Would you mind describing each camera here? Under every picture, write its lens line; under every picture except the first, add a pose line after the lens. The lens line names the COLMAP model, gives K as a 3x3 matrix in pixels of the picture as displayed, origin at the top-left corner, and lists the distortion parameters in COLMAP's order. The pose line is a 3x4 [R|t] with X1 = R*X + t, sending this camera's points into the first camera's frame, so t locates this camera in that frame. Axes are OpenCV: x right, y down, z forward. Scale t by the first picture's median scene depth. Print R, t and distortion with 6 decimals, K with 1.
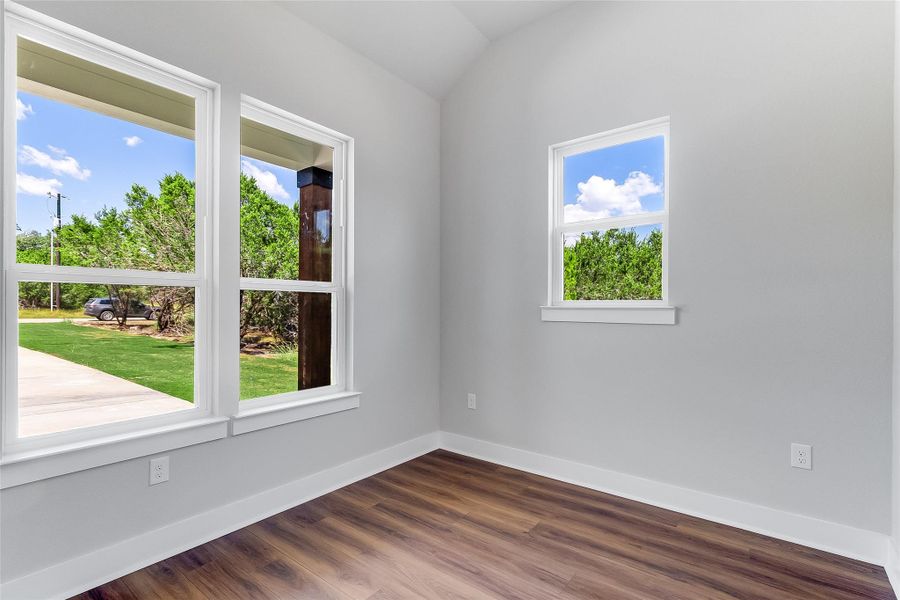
lens RADIAL K [[421.0, 0, 456.0], [0, 421.0, 303.3], [0, 0, 1]] dist [-0.001136, 0.000169]
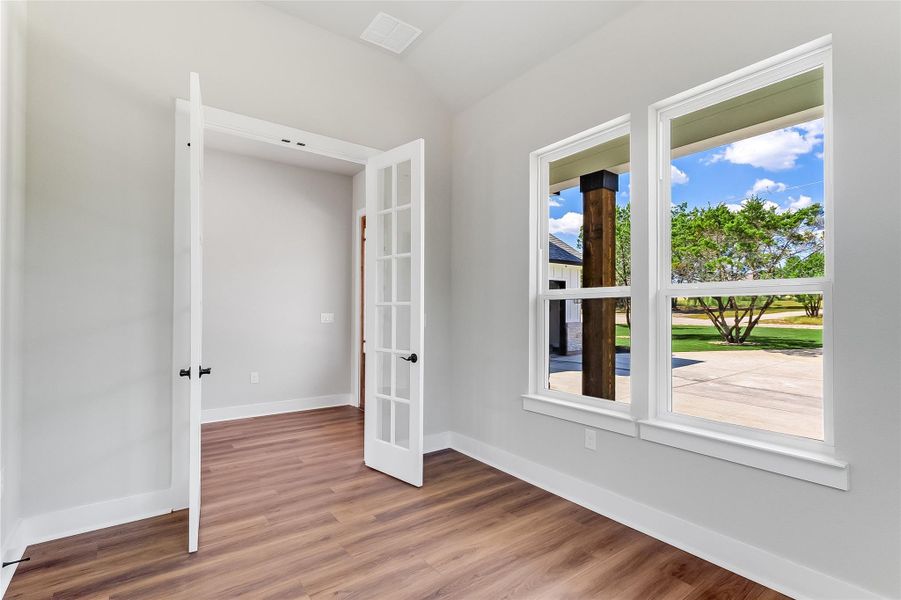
lens RADIAL K [[421.5, 0, 447.0], [0, 421.5, 304.7], [0, 0, 1]] dist [-0.001136, 0.000169]
pose [[-0.267621, -0.025538, -0.963186, 0.541904], [-0.003525, 0.999668, -0.025526, 0.011158], [0.963518, -0.003436, -0.267622, 0.729516]]
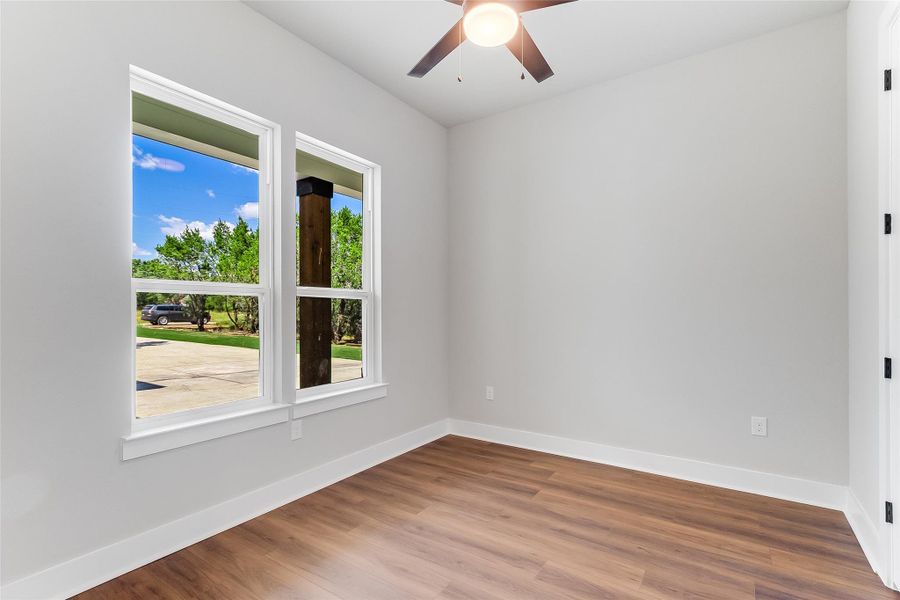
lens RADIAL K [[421.0, 0, 440.8], [0, 421.0, 307.3], [0, 0, 1]] dist [-0.001136, 0.000169]
pose [[0.999242, -0.012470, 0.036868, -0.136881], [0.012291, 0.999912, 0.005065, -0.002034], [-0.036928, -0.004608, 0.999307, -0.176001]]
